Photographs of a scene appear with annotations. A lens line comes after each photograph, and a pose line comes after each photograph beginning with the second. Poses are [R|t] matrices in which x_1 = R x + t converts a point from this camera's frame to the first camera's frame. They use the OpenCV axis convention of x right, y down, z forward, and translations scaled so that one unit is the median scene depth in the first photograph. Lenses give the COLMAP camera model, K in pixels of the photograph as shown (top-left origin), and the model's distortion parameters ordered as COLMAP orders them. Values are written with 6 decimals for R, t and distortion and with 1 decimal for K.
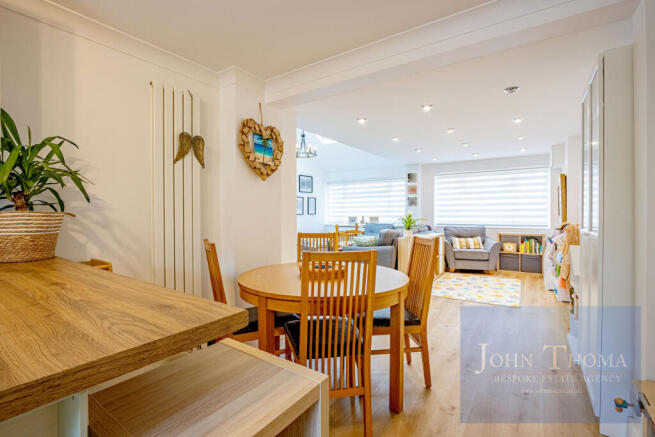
lens RADIAL K [[303.6, 0, 322.9], [0, 303.6, 212.8], [0, 0, 1]] dist [-0.021396, 0.001399]
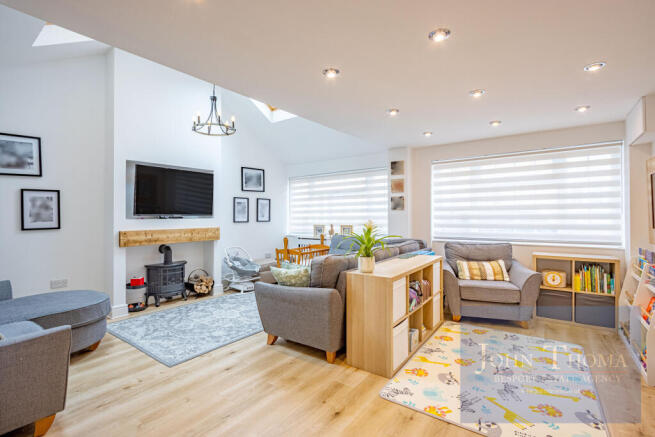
lens RADIAL K [[303.6, 0, 322.3], [0, 303.6, 215.3], [0, 0, 1]] dist [-0.021396, 0.001399]
pose [[0.999311, -0.001498, -0.037075, 0.184599], [0.001404, 0.999996, -0.002568, -0.011111], [0.037079, 0.002515, 0.999309, 0.392286]]
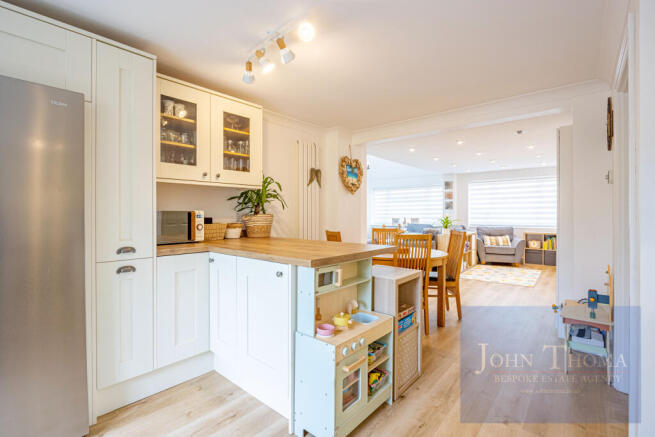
lens RADIAL K [[303.6, 0, 321.3], [0, 303.6, 211.4], [0, 0, 1]] dist [-0.021396, 0.001399]
pose [[0.994006, 0.002633, -0.109295, -0.083181], [-0.003660, 0.999951, -0.009202, -0.001451], [0.109266, 0.009547, 0.993967, -0.266370]]
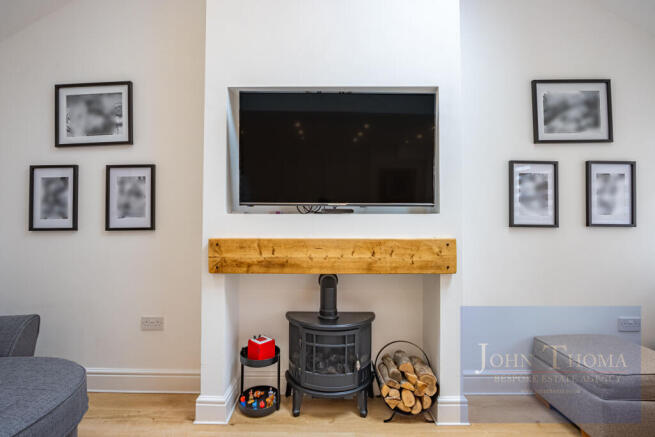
lens RADIAL K [[291.8, 0, 329.9], [0, 291.8, 214.8], [0, 0, 1]] dist [-0.012338, -0.000290]
pose [[0.573127, -0.013863, -0.819349, 0.037852], [-0.004602, 0.999787, -0.020135, 0.001713], [0.819454, 0.015311, 0.572941, 0.940673]]
